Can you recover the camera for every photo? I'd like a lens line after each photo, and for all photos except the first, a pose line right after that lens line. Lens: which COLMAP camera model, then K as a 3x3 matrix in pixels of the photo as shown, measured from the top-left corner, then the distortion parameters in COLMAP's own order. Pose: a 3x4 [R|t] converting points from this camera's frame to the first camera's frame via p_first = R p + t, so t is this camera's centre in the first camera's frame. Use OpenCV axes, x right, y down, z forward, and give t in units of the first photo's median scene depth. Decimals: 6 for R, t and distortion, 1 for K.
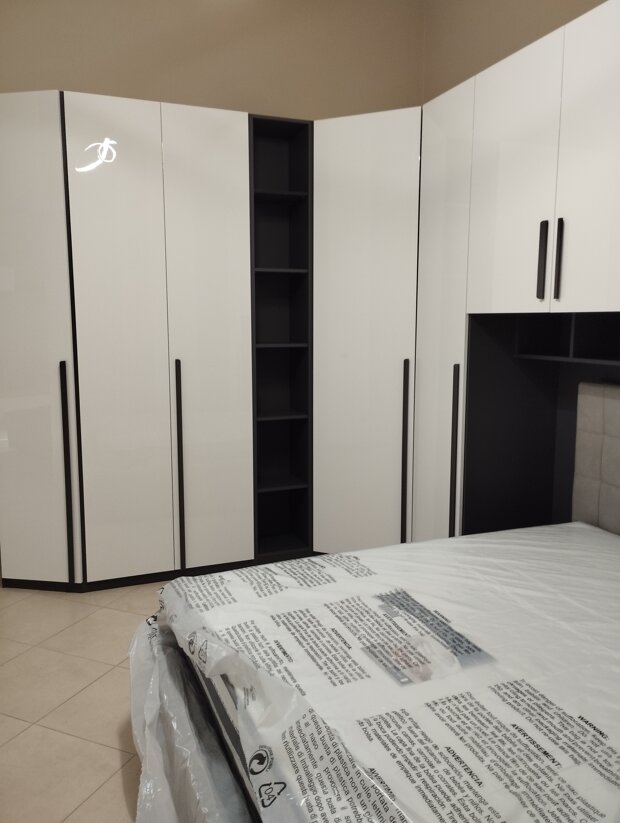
lens RADIAL K [[686.1, 0, 309.8], [0, 686.1, 411.3], [0, 0, 1]] dist [-0.002187, -0.013483]
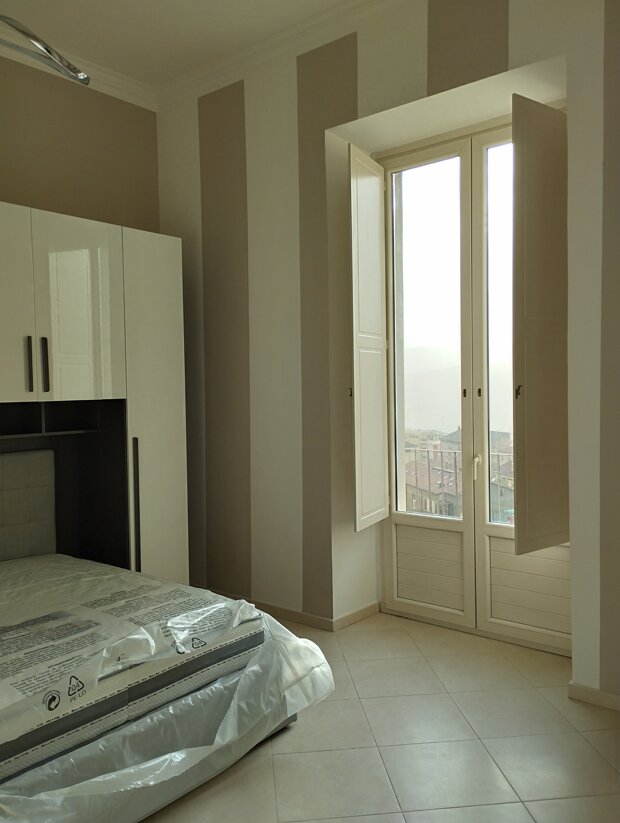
lens RADIAL K [[686.1, 0, 309.7], [0, 686.1, 411.6], [0, 0, 1]] dist [-0.002187, -0.013483]
pose [[-0.495682, -0.029045, 0.868018, -1.510740], [0.135538, 0.984608, 0.110345, -0.230664], [-0.857863, 0.172345, -0.484116, 1.215254]]
